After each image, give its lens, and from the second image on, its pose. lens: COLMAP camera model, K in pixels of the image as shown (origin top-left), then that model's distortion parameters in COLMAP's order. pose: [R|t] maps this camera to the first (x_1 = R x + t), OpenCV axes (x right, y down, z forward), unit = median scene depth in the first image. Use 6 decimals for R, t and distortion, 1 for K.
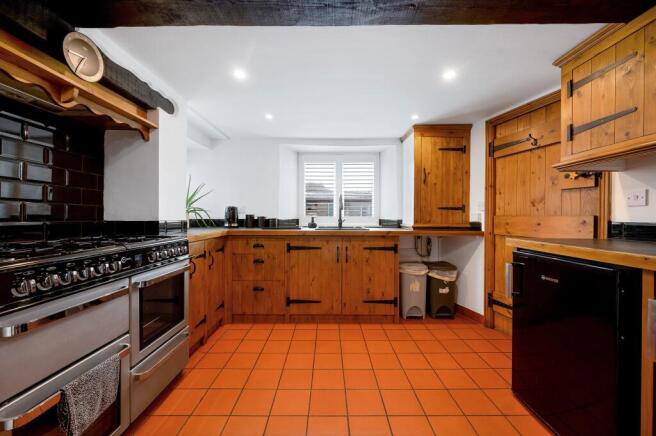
lens RADIAL K [[262.3, 0, 328.0], [0, 262.3, 218.0], [0, 0, 1]] dist [0.000147, 0.000073]
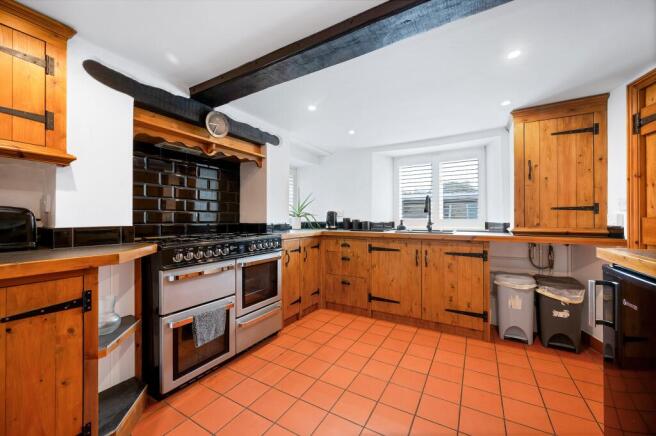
lens RADIAL K [[260.2, 0, 323.3], [0, 260.2, 218.8], [0, 0, 1]] dist [0.000014, 0.000008]
pose [[0.857245, -0.005343, -0.514882, 0.244185], [0.001254, 0.999965, -0.008290, -0.000691], [0.514908, 0.006461, 0.857221, -0.029707]]
